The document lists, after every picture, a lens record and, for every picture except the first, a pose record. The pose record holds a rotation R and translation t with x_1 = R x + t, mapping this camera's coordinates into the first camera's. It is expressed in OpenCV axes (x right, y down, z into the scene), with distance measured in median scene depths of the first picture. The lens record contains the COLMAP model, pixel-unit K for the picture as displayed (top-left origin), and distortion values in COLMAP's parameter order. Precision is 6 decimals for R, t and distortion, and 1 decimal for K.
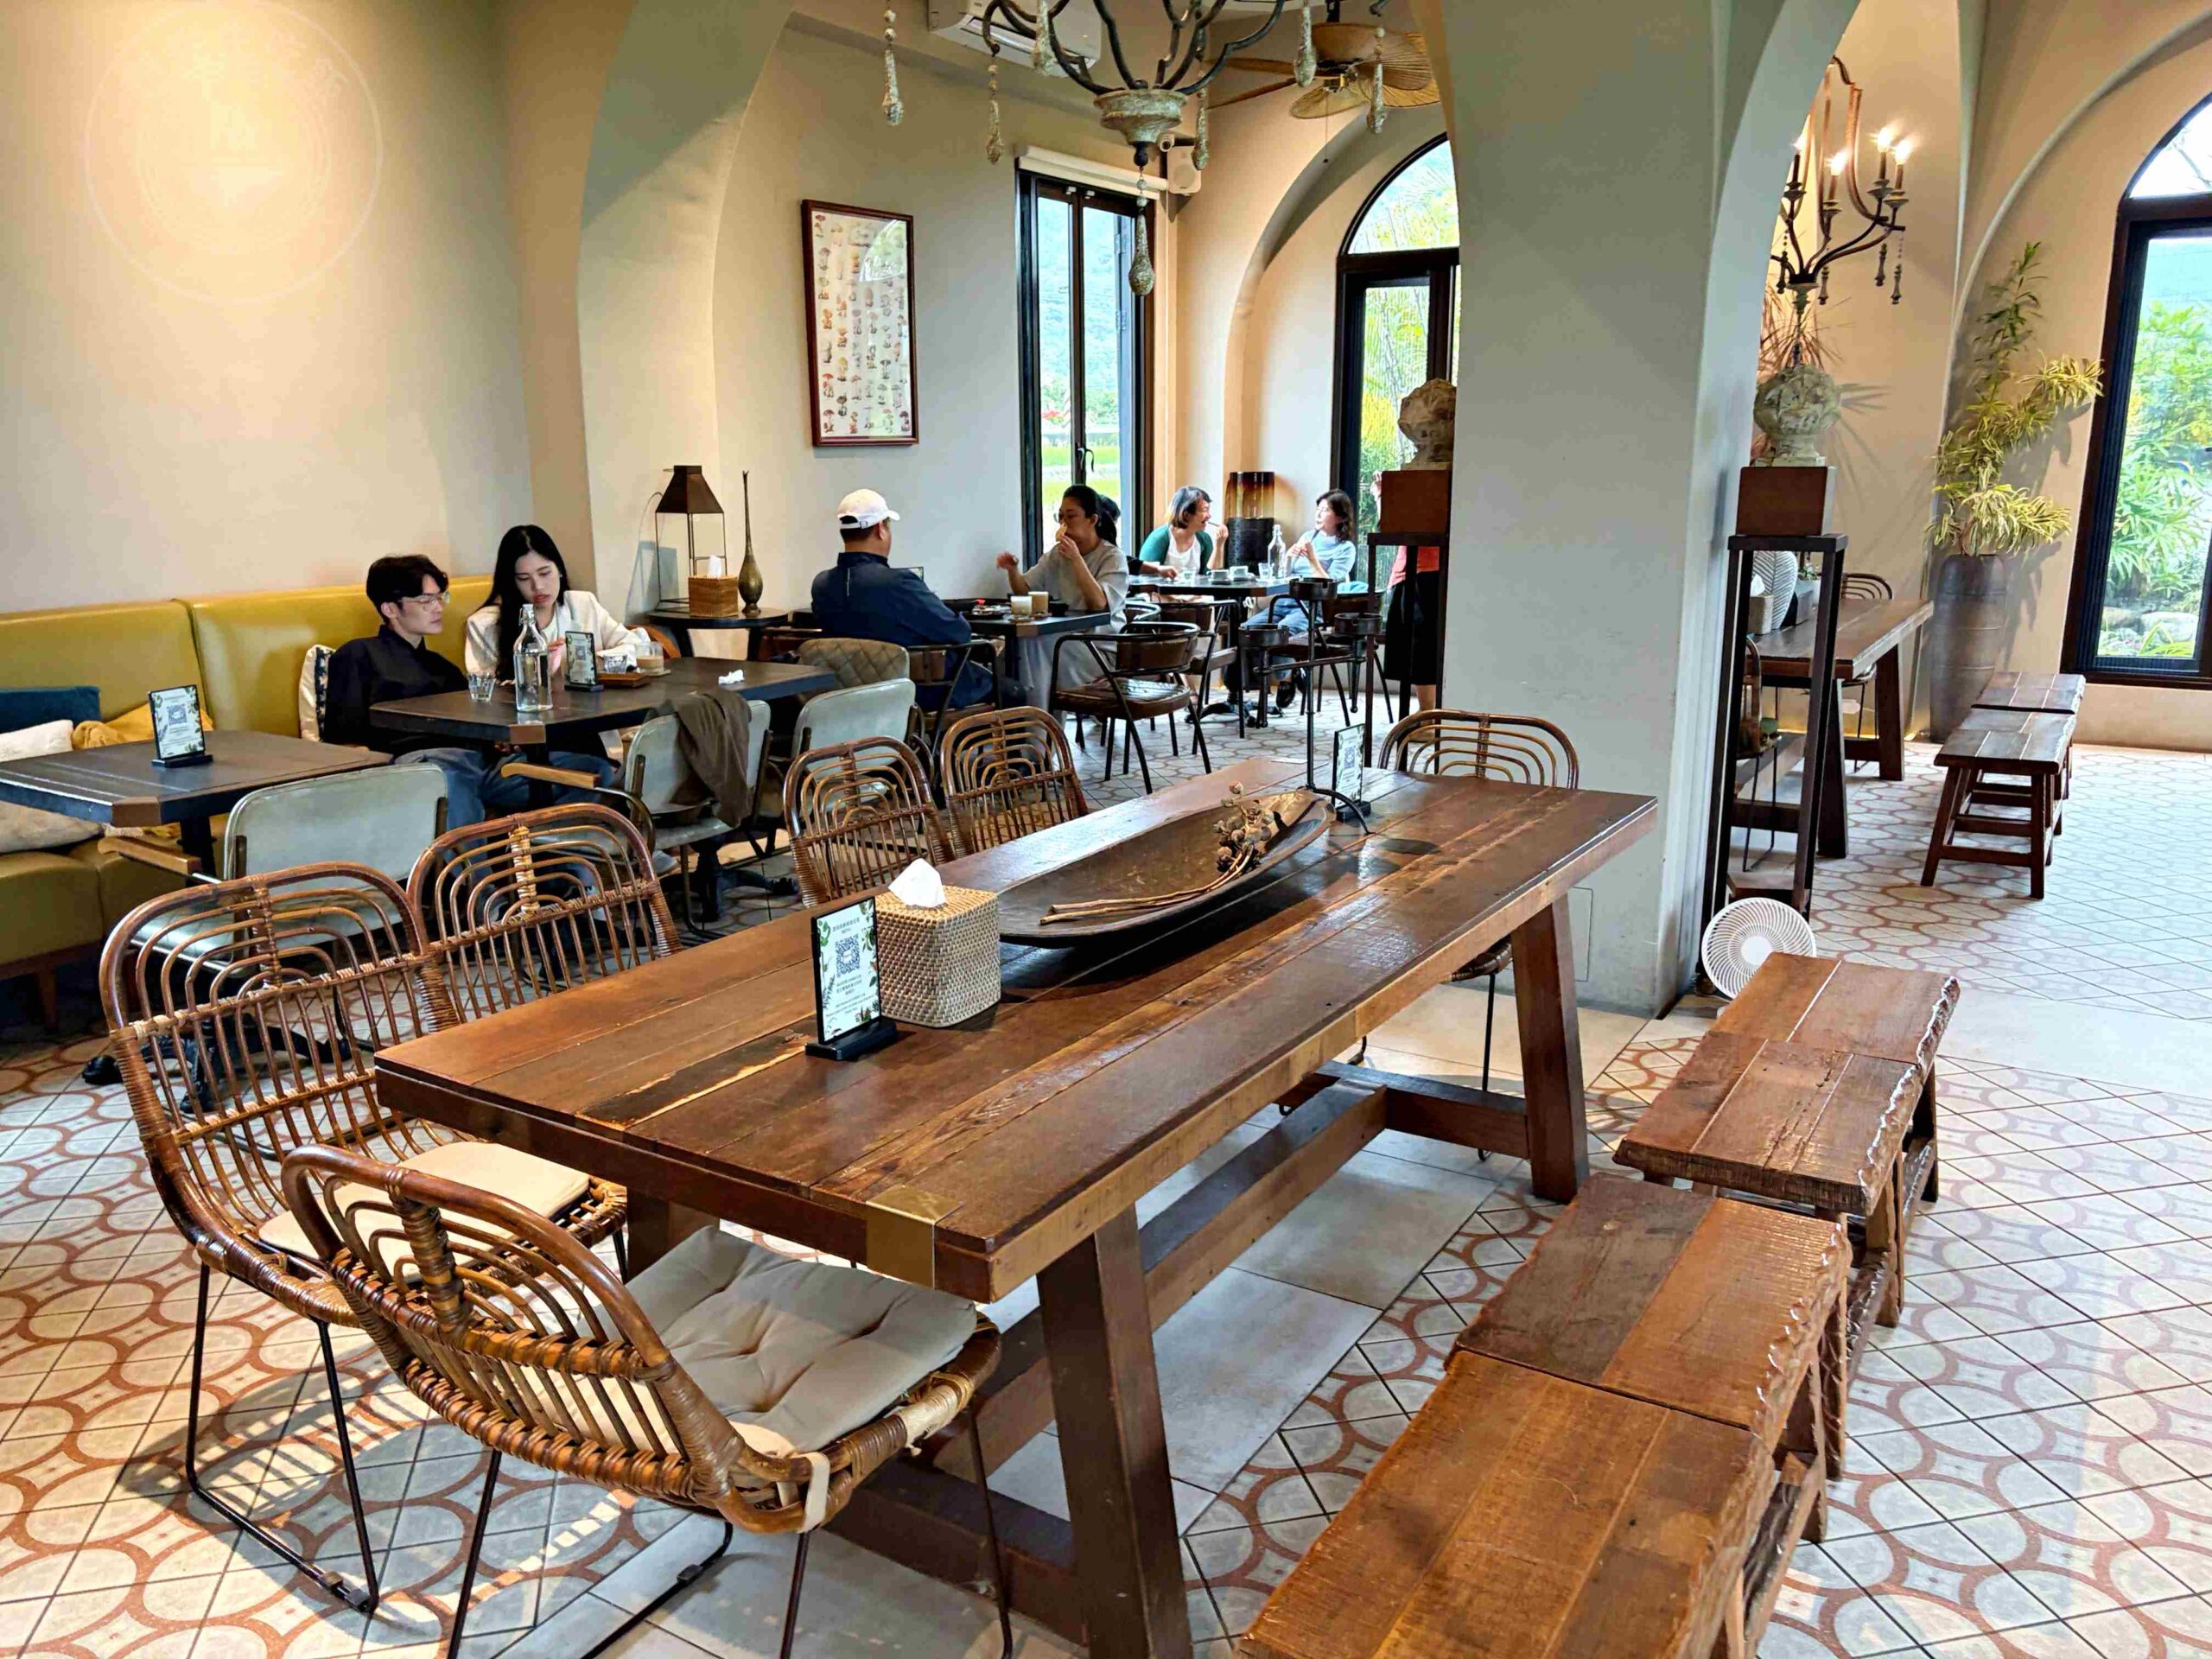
lens RADIAL K [[1674.0, 0, 1106.0], [0, 1674.0, 829.5], [0, 0, 1]] dist [0.004480, 0.001055]
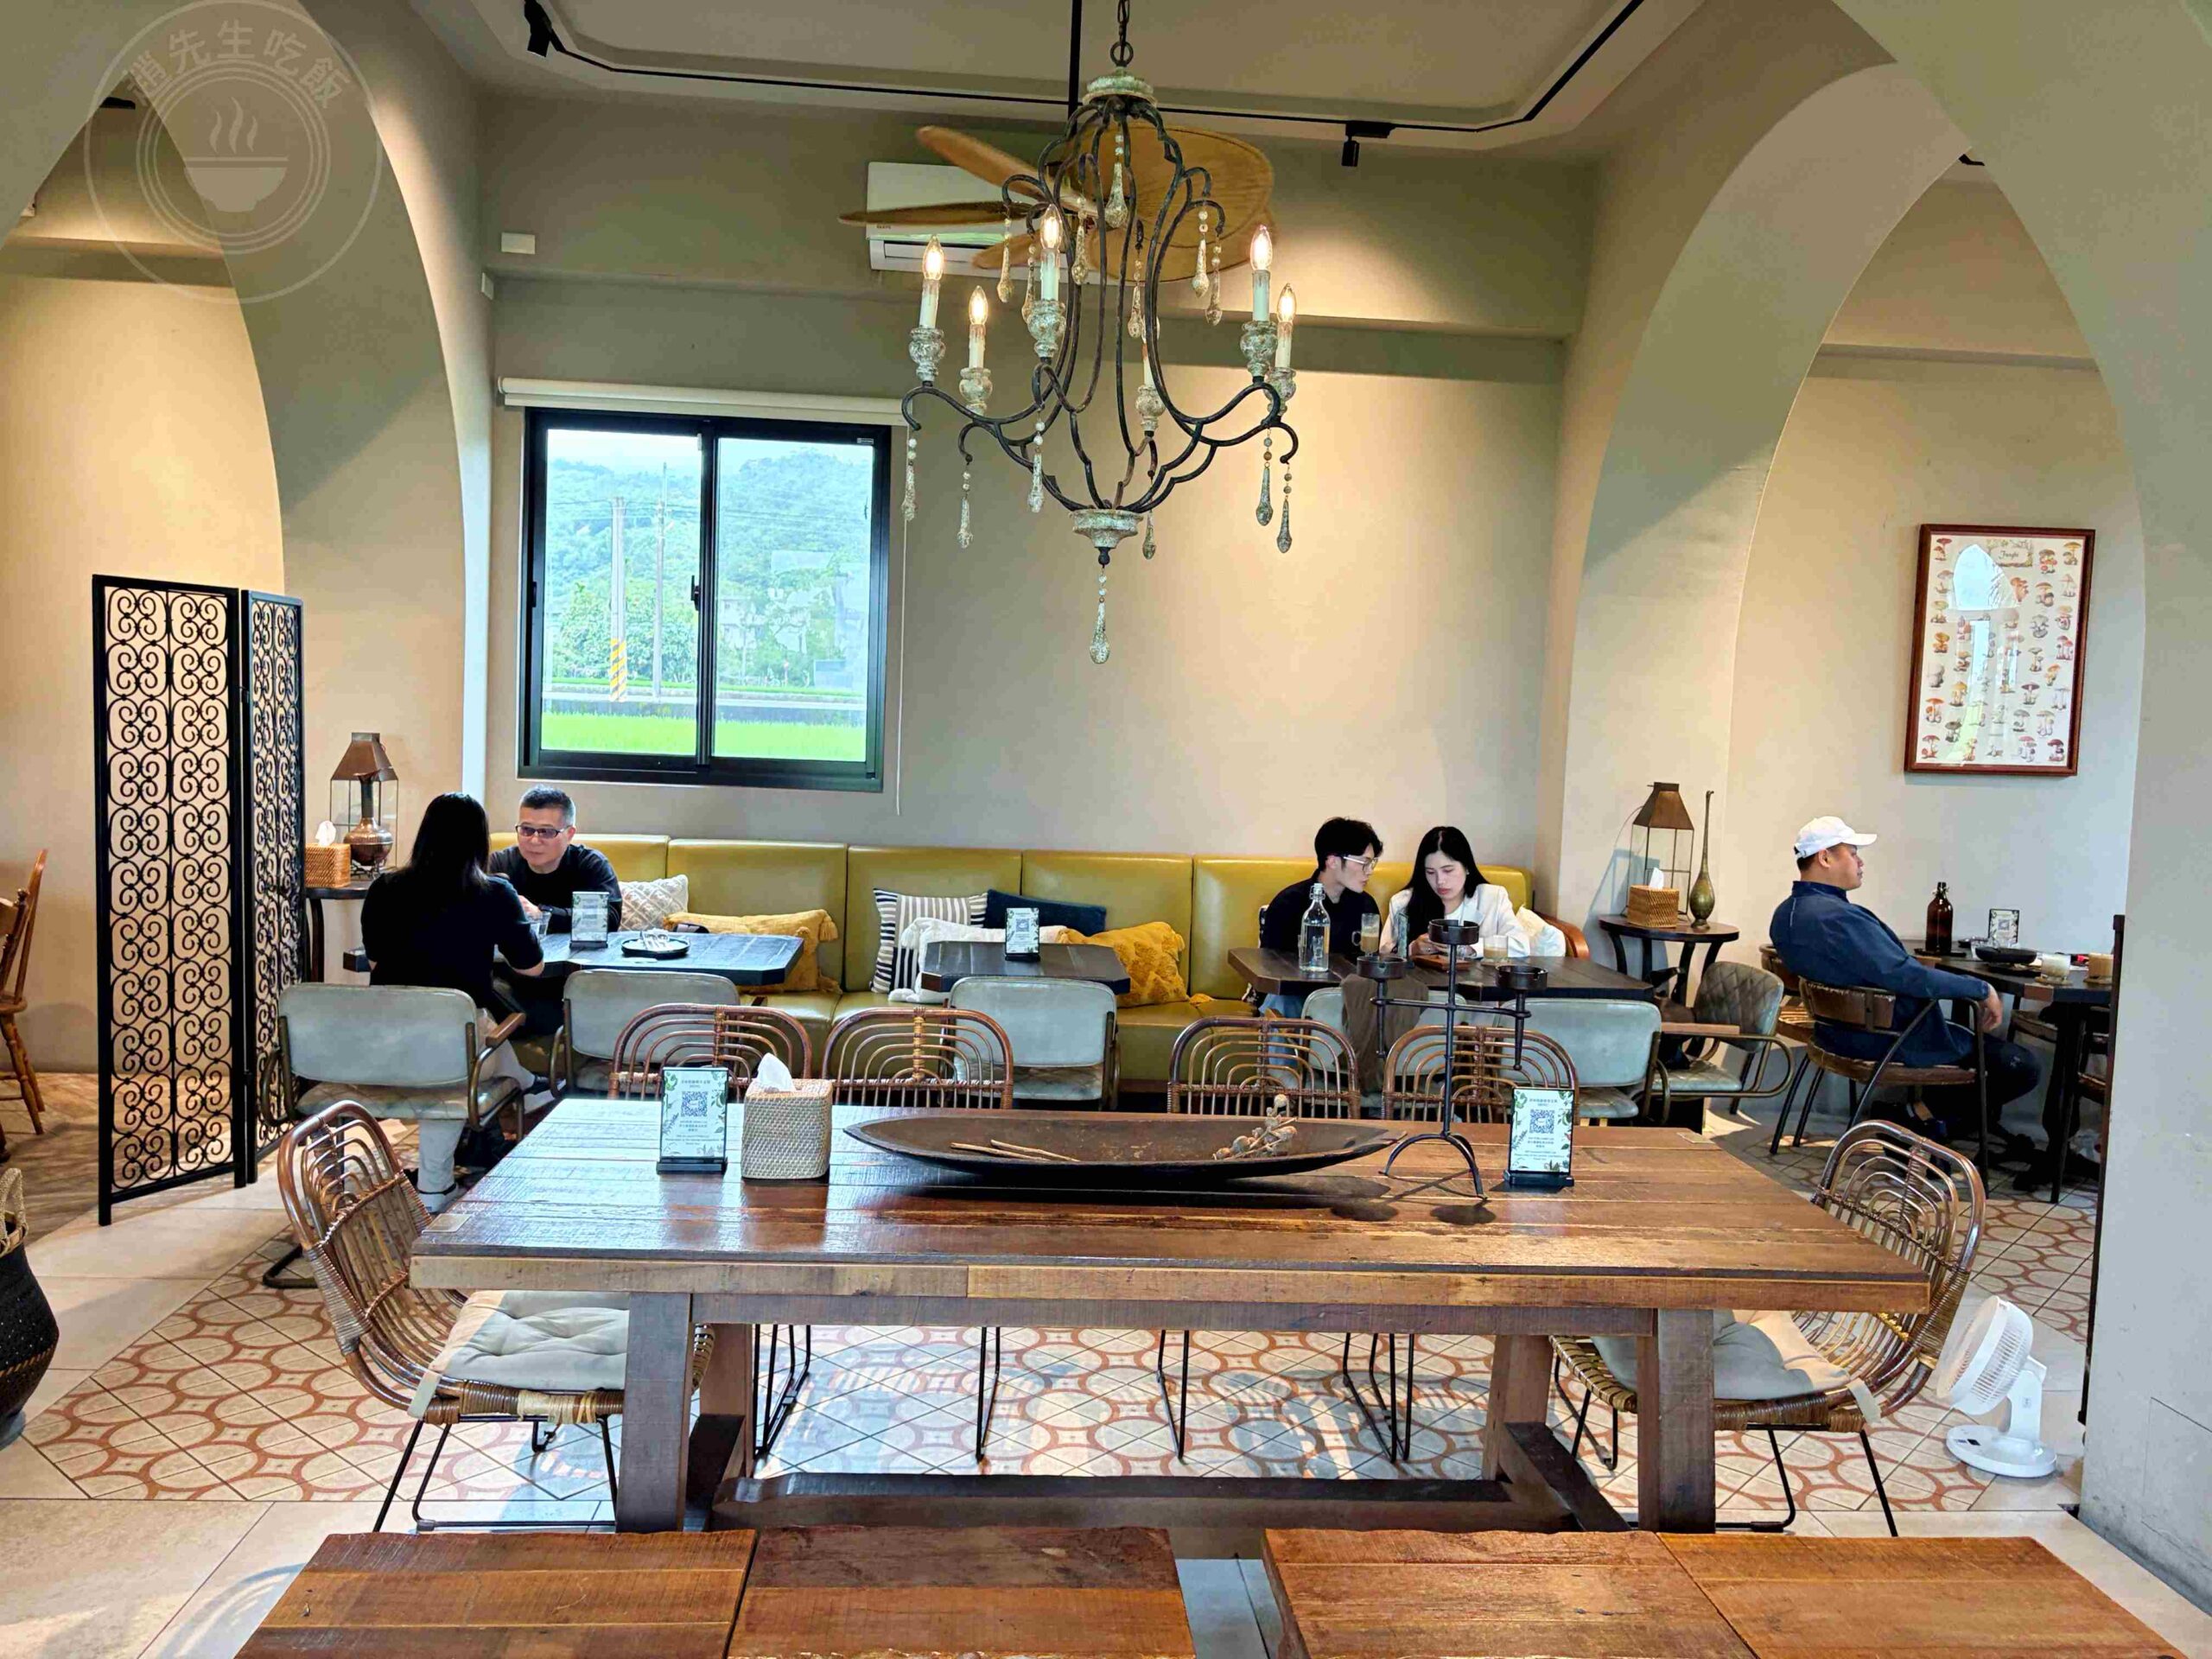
lens RADIAL K [[1674.0, 0, 1106.0], [0, 1674.0, 829.5], [0, 0, 1]] dist [0.004480, 0.001055]
pose [[0.577824, 0.083312, -0.811898, 0.401457], [-0.221993, 0.973315, -0.058115, -0.049863], [0.785391, 0.213816, 0.580899, 0.120461]]
